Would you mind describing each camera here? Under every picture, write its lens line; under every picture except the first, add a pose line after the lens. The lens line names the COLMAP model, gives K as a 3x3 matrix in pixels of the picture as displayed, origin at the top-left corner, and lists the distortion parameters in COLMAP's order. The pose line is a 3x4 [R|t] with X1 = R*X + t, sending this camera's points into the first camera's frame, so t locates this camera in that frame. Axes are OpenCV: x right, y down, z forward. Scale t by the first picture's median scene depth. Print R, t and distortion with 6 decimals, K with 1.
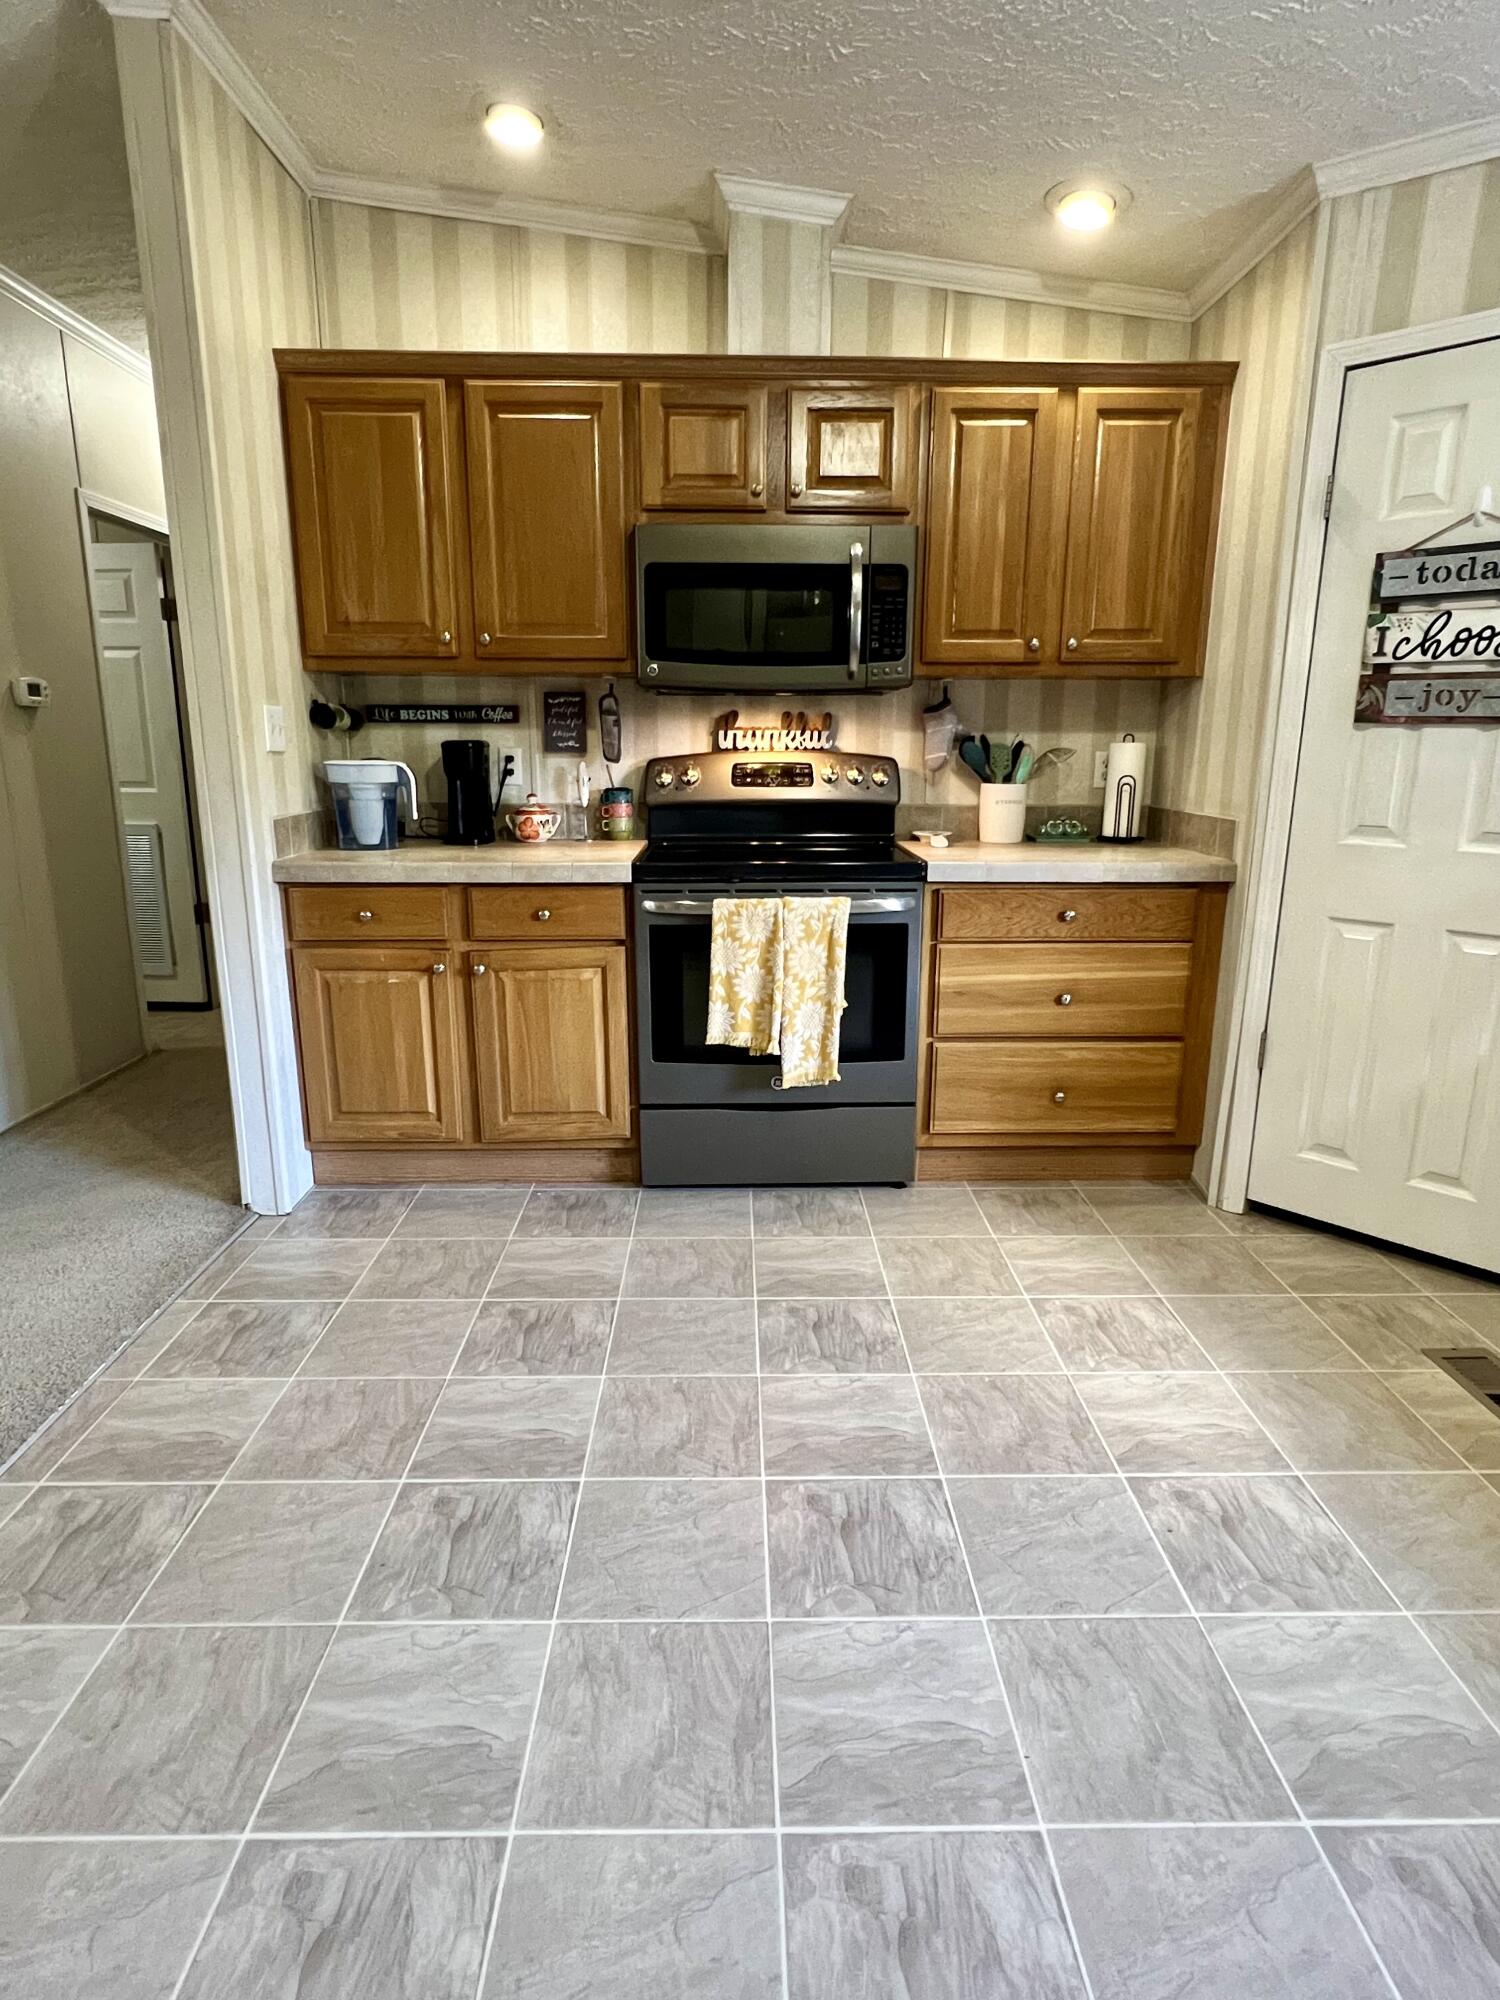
lens RADIAL K [[1091.1, 0, 743.0], [0, 1091.1, 992.2], [0, 0, 1]] dist [-0.004345, 0.000720]
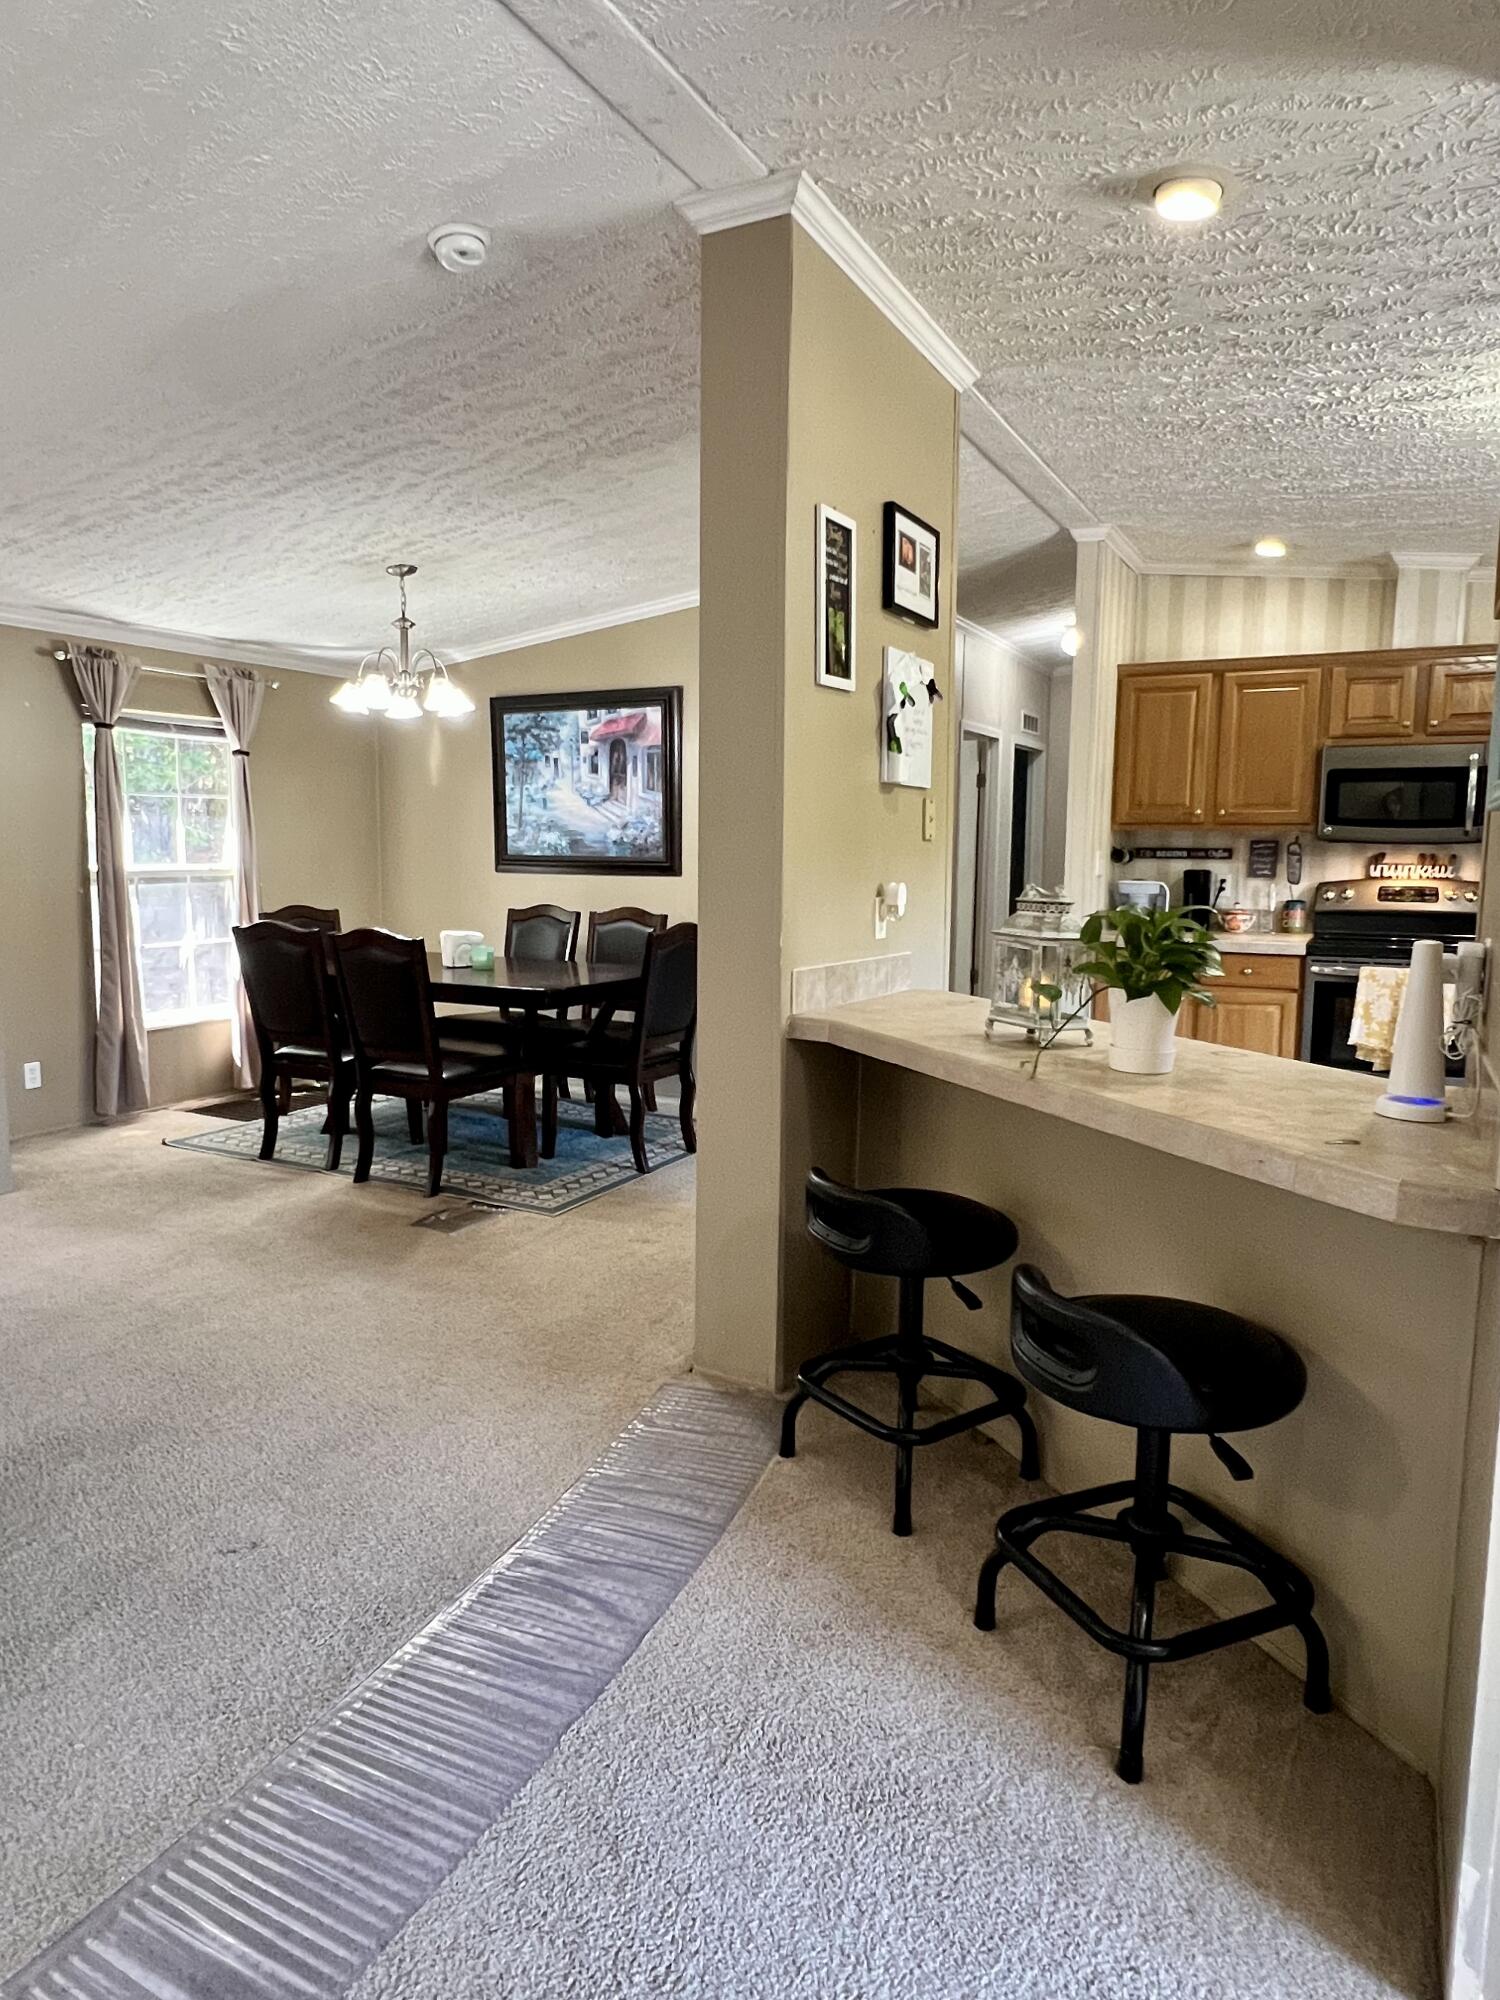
lens RADIAL K [[1203.7, 0, 757.0], [0, 1203.7, 987.7], [0, 0, 1]] dist [0.002831, 0.006031]
pose [[0.880901, 0.059930, -0.469491, 0.027205], [-0.112503, 0.990034, -0.084711, 0.196199], [0.459736, 0.127441, 0.878864, -0.988304]]
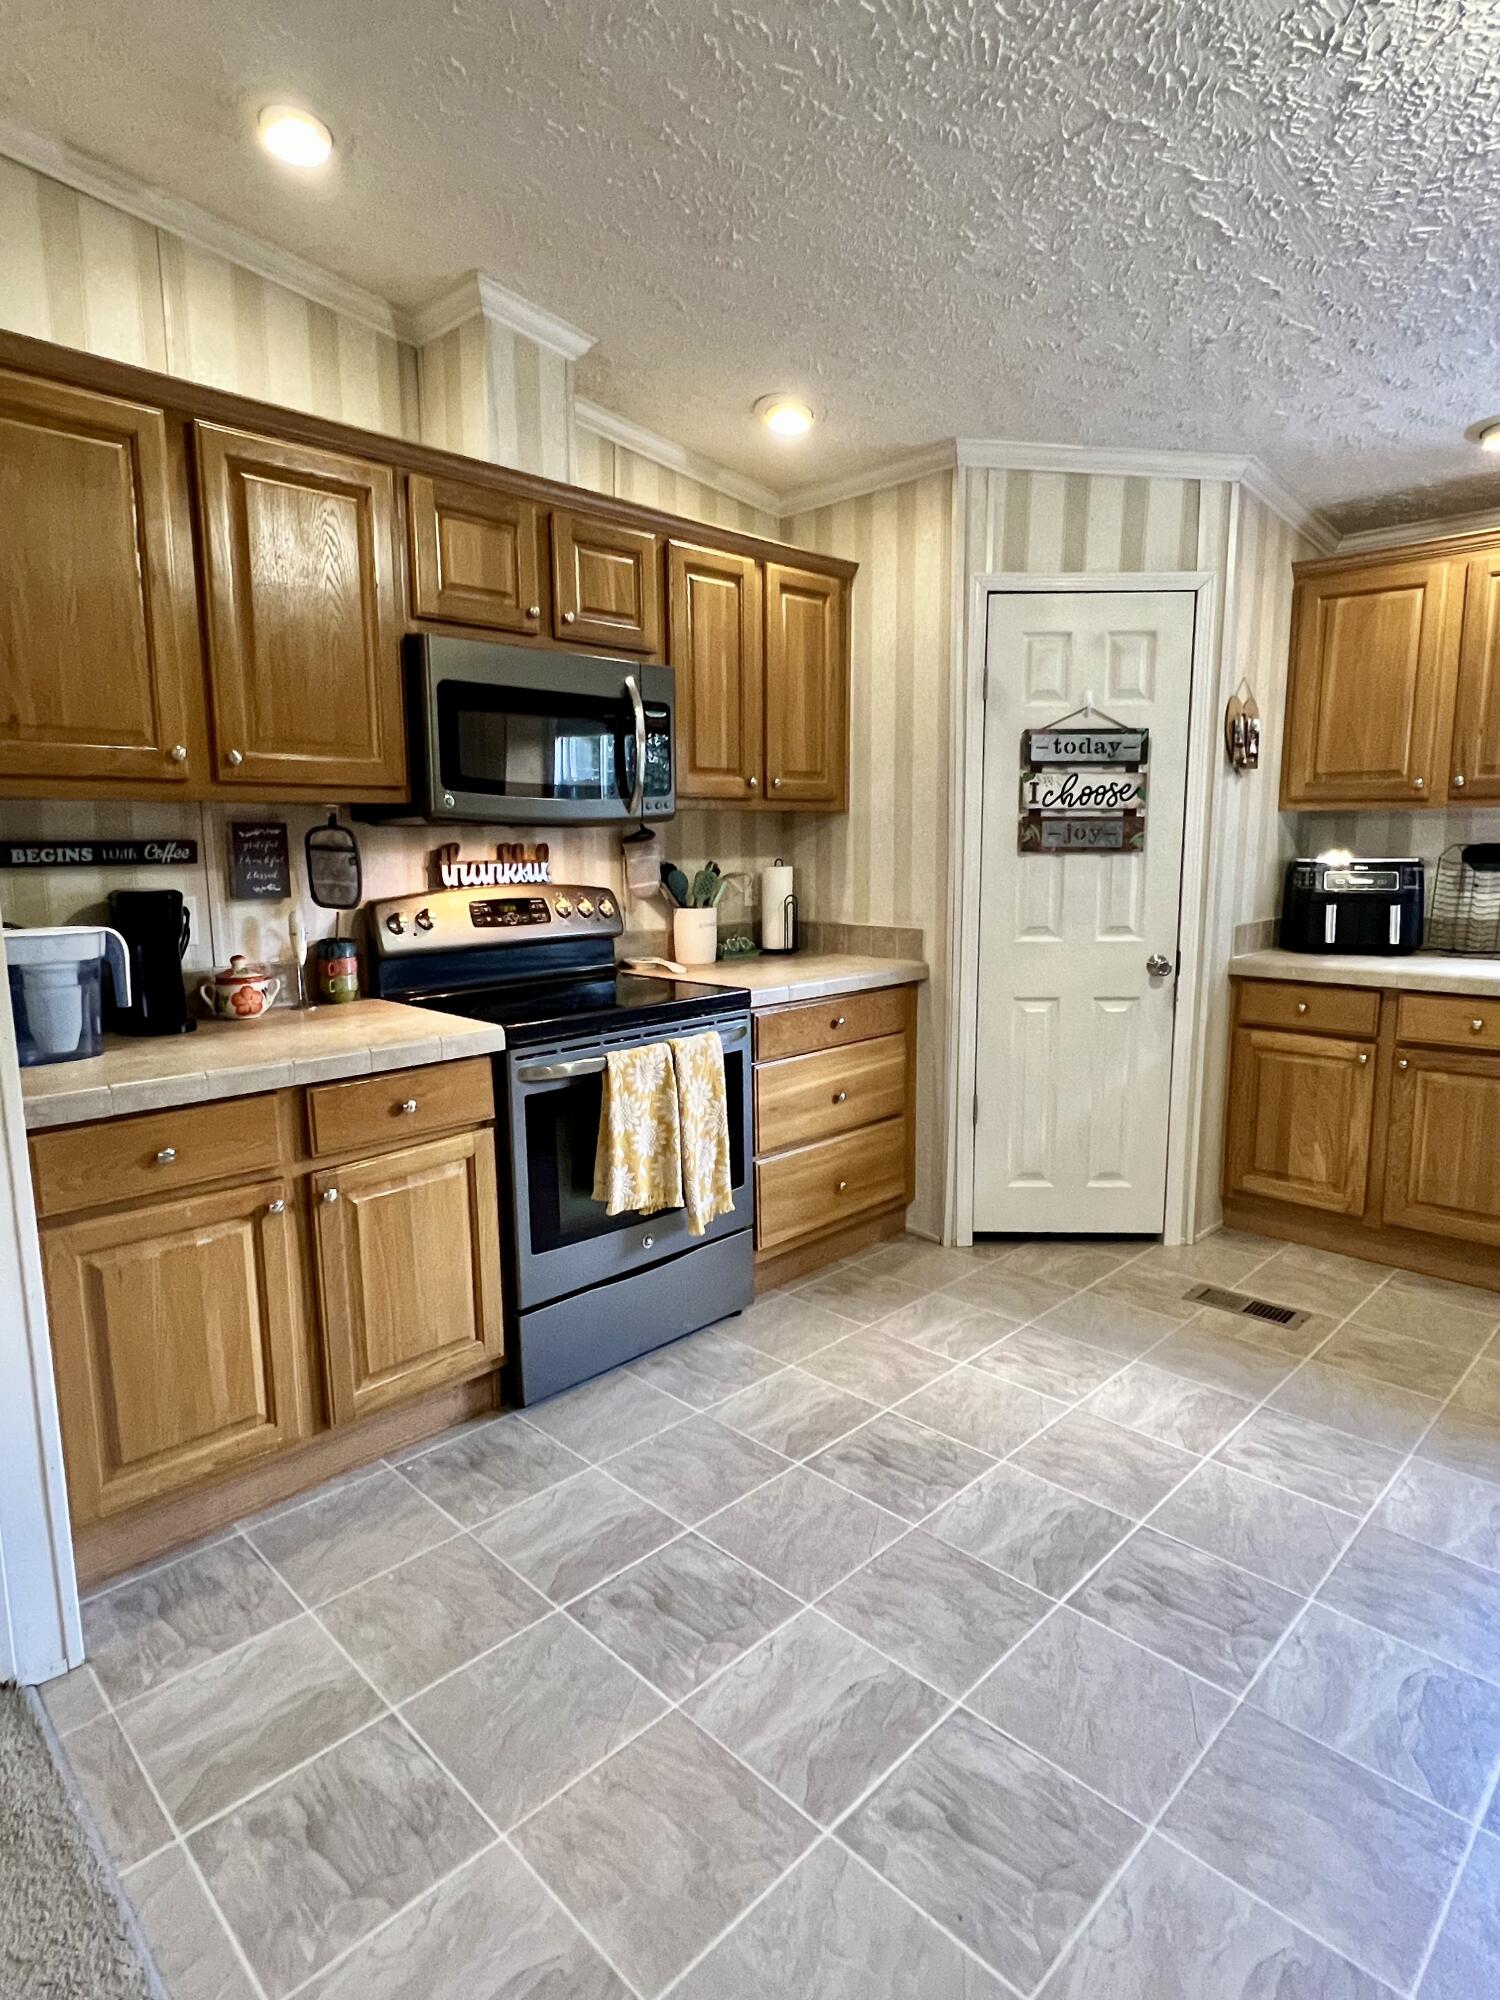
lens RADIAL K [[1091.1, 0, 746.5], [0, 1091.1, 994.3], [0, 0, 1]] dist [-0.004345, 0.000720]
pose [[0.713765, -0.109057, 0.691842, -0.527112], [0.169932, 0.985253, -0.020009, -0.090575], [-0.679457, 0.131848, 0.721771, 0.247681]]
